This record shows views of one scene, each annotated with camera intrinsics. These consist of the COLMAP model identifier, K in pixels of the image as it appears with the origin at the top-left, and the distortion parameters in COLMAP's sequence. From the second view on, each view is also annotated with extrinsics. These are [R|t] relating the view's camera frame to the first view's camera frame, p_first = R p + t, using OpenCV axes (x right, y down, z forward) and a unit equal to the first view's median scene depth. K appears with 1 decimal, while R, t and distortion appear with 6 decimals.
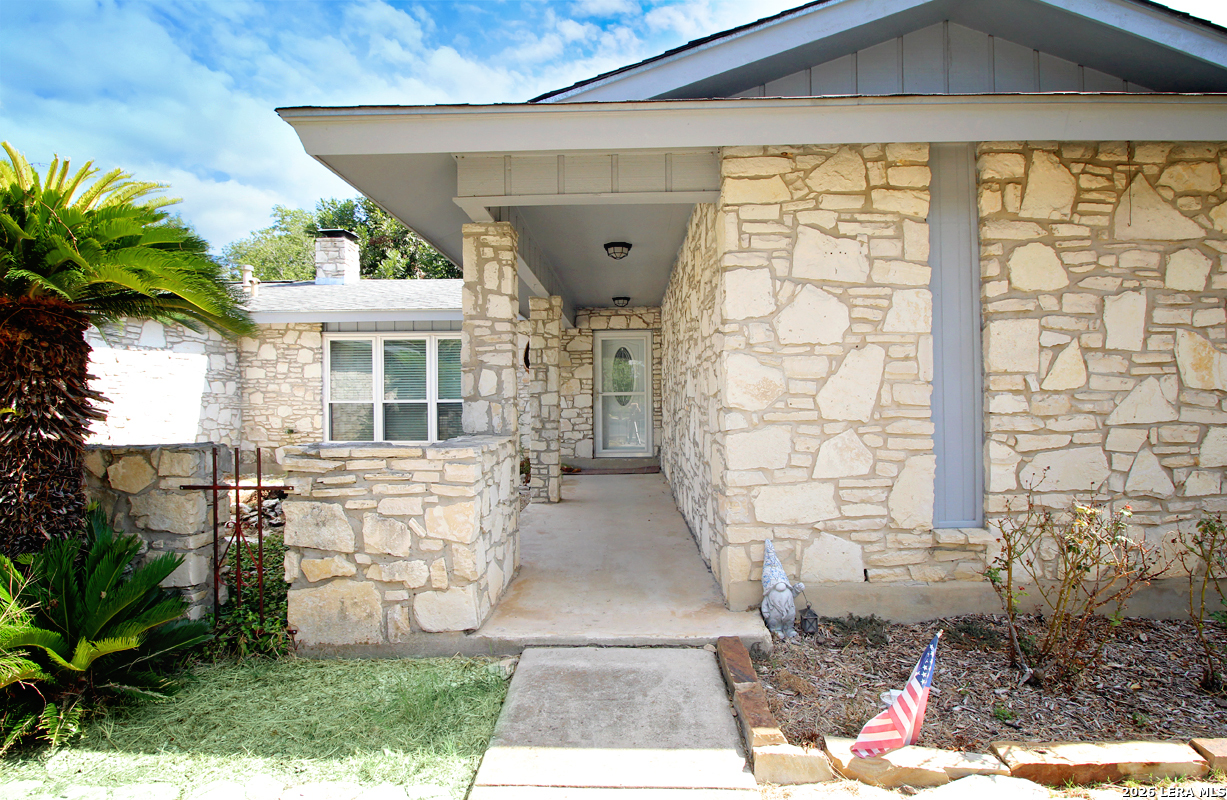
lens RADIAL K [[575.0, 0, 616.3], [0, 575.0, 401.3], [0, 0, 1]] dist [0.000501, -0.014197]
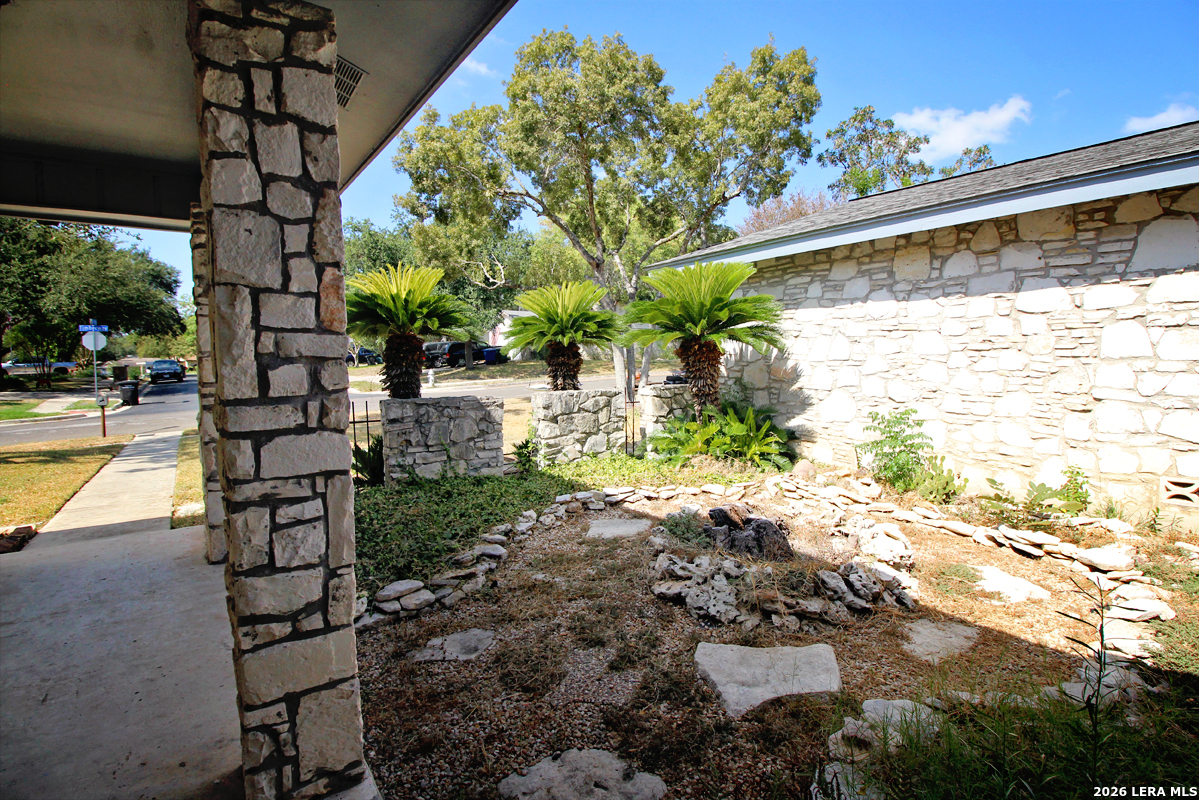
lens RADIAL K [[554.5, 0, 606.5], [0, 554.5, 392.9], [0, 0, 1]] dist [-0.000988, -0.013373]
pose [[-0.787762, 0.048452, -0.614071, -0.204658], [0.009488, 0.997738, 0.066554, -0.044780], [0.615907, 0.046602, -0.786440, 2.641397]]
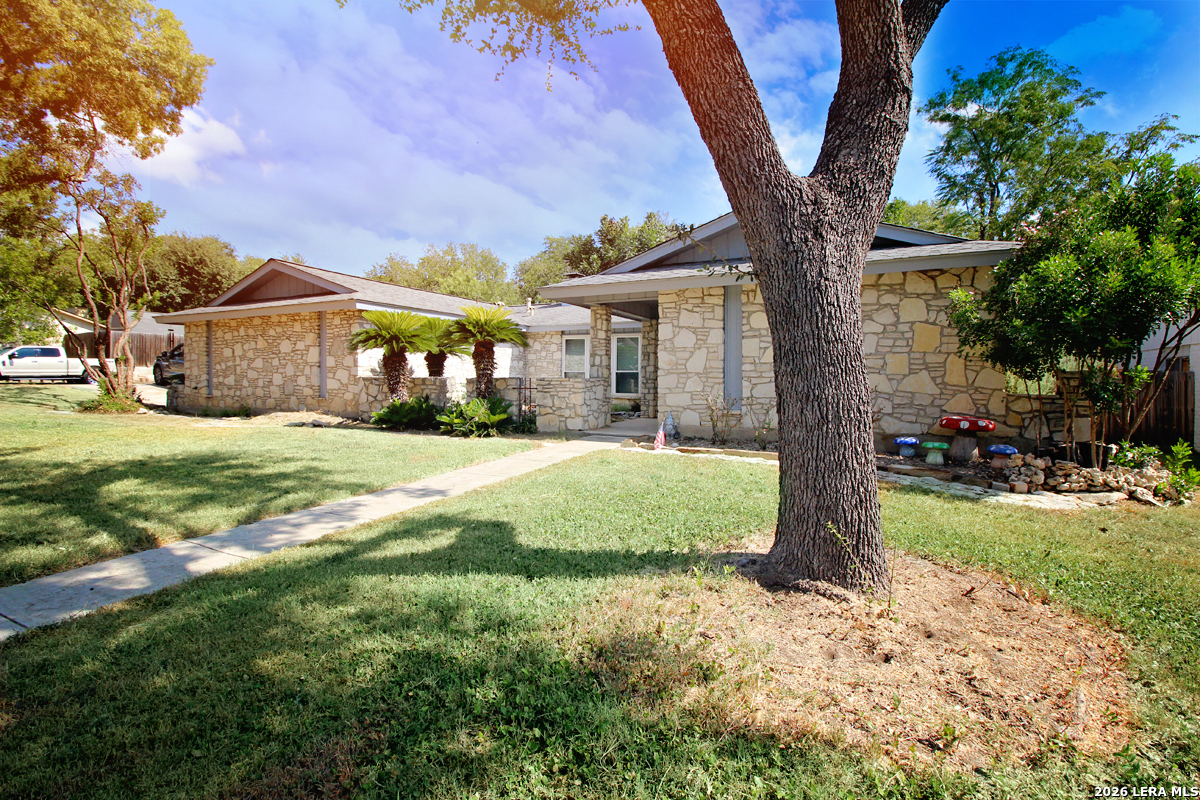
lens RADIAL K [[555.0, 0, 607.0], [0, 555.0, 392.9], [0, 0, 1]] dist [-0.000988, -0.013373]
pose [[0.908725, 0.023382, -0.416740, 1.202189], [-0.014696, 0.999603, 0.024040, 0.076760], [0.417137, -0.015721, 0.908708, -1.862763]]
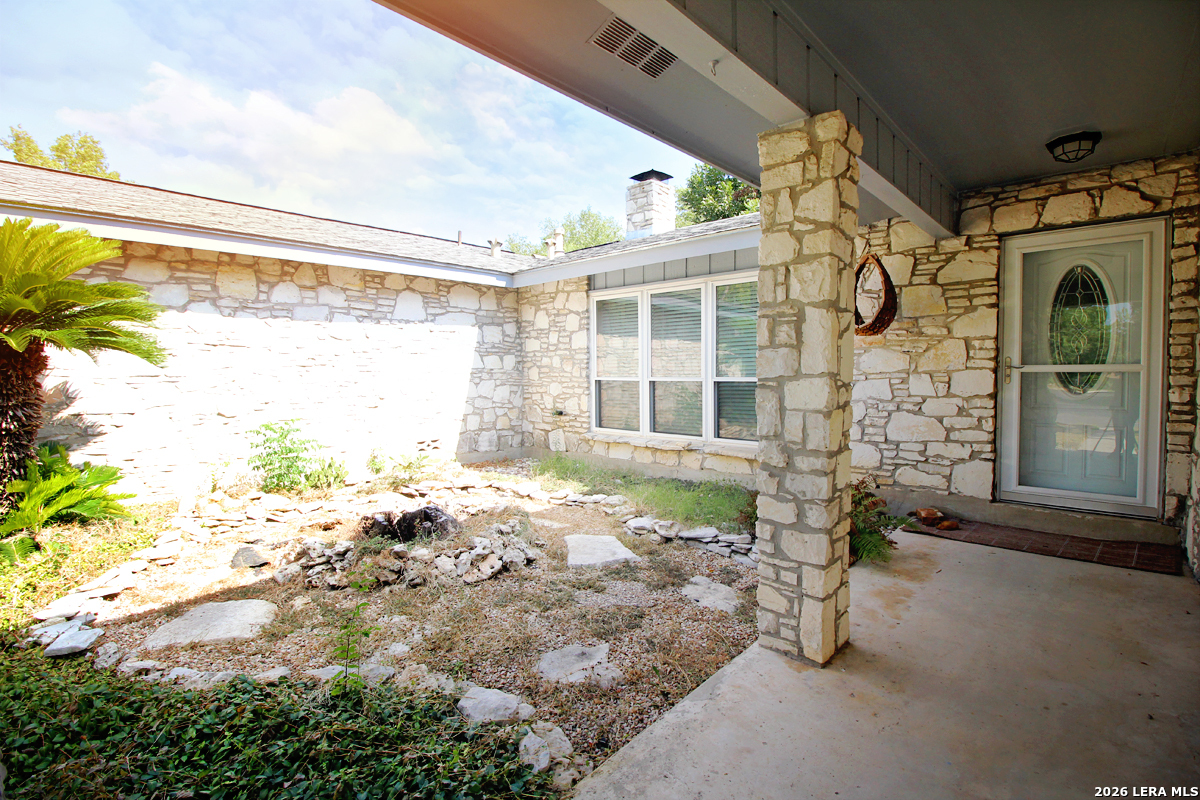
lens RADIAL K [[555.0, 0, 607.0], [0, 555.0, 392.9], [0, 0, 1]] dist [-0.000988, -0.013373]
pose [[0.754016, 0.028620, -0.656232, 0.052587], [0.002622, 0.998911, 0.046579, -0.044948], [0.656850, -0.036842, 0.753120, 1.291999]]
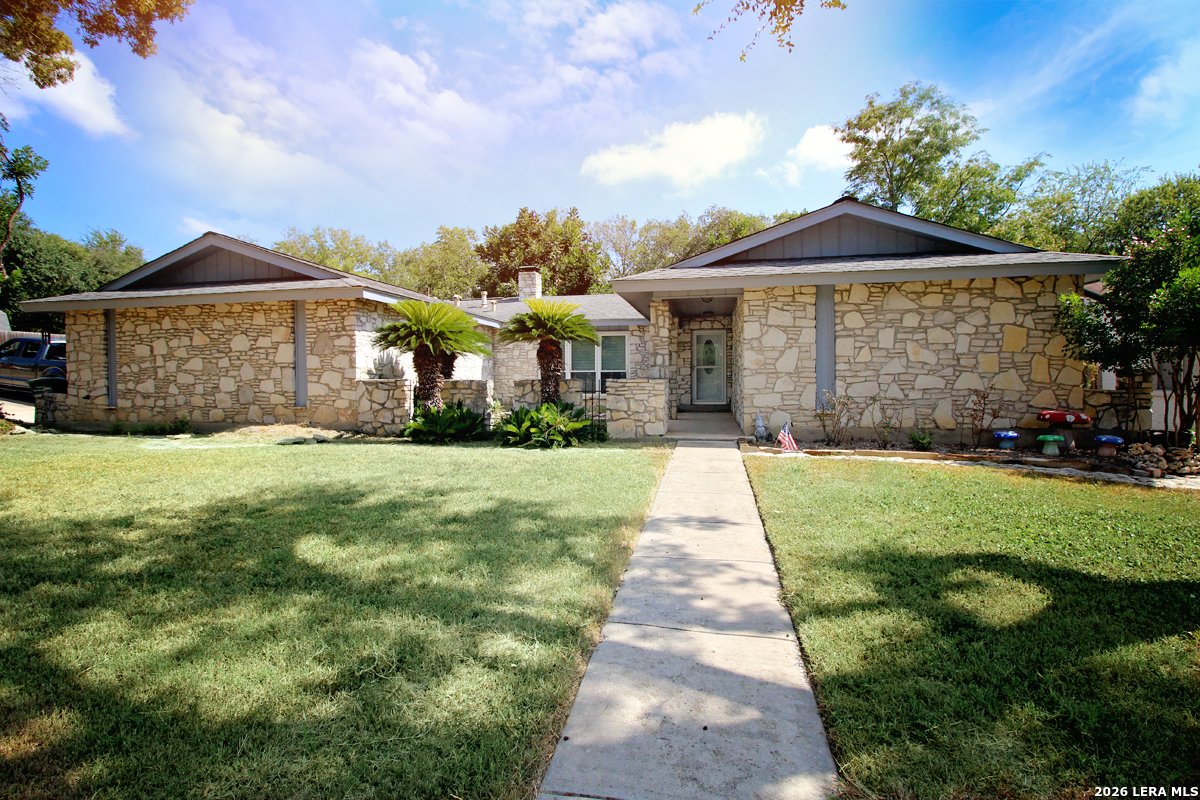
lens RADIAL K [[555.0, 0, 607.0], [0, 555.0, 392.9], [0, 0, 1]] dist [-0.000988, -0.013373]
pose [[0.985695, 0.007576, -0.168371, -0.025994], [-0.003496, 0.999693, 0.024513, 0.072097], [0.168506, -0.023574, 0.985419, -1.986161]]
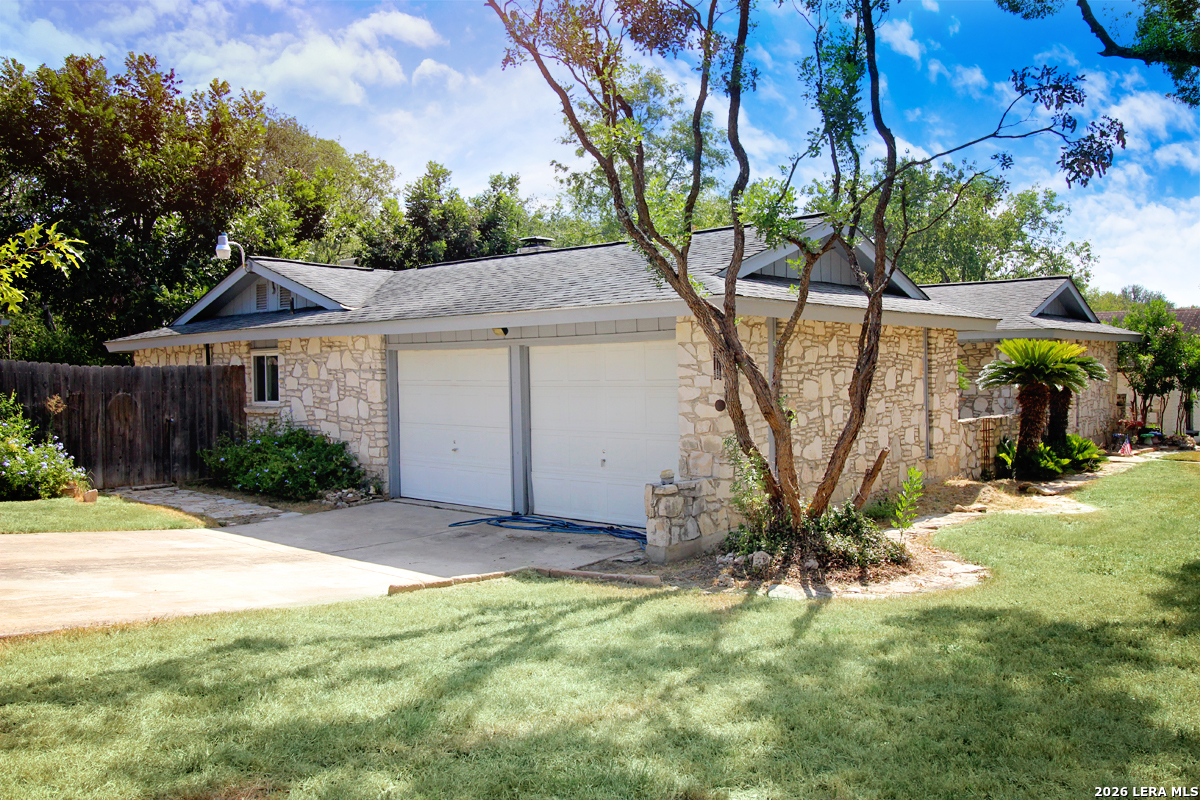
lens RADIAL K [[944.1, 0, 607.3], [0, 944.1, 393.3], [0, 0, 1]] dist [0.009087, -0.005209]
pose [[0.636829, -0.016980, 0.770818, -6.786530], [0.007637, 0.999847, 0.015716, -0.150750], [-0.770967, -0.004122, 0.636861, -0.729981]]
